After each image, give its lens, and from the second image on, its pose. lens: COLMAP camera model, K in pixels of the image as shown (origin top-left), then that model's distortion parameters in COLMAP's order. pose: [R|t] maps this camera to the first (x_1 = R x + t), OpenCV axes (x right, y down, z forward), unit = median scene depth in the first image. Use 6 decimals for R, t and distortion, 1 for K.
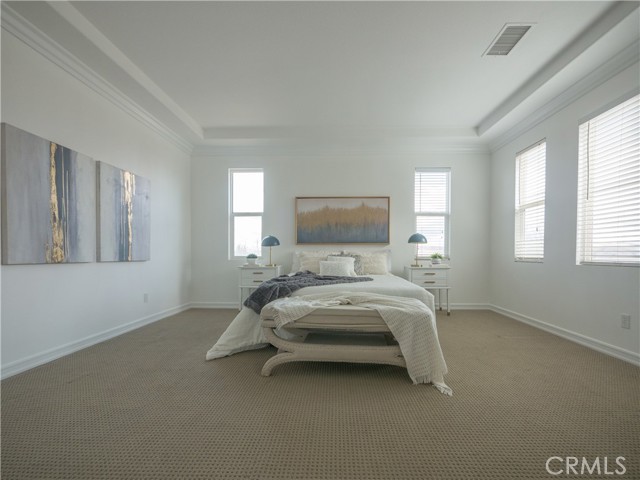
lens RADIAL K [[296.2, 0, 319.9], [0, 296.2, 258.9], [0, 0, 1]] dist [-0.000530, -0.000018]
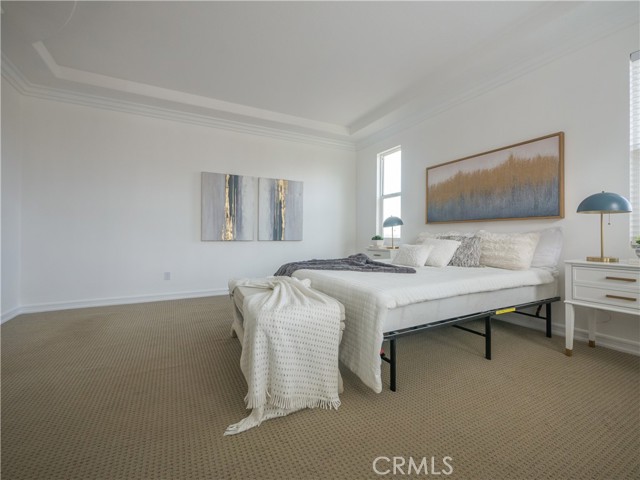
lens RADIAL K [[275.1, 0, 319.6], [0, 275.1, 233.5], [0, 0, 1]] dist [0.000885, 0.000256]
pose [[0.497450, -0.006452, -0.867469, 0.616408], [-0.013042, 0.999804, -0.014915, -0.008478], [0.867395, 0.018732, 0.497268, 0.480325]]
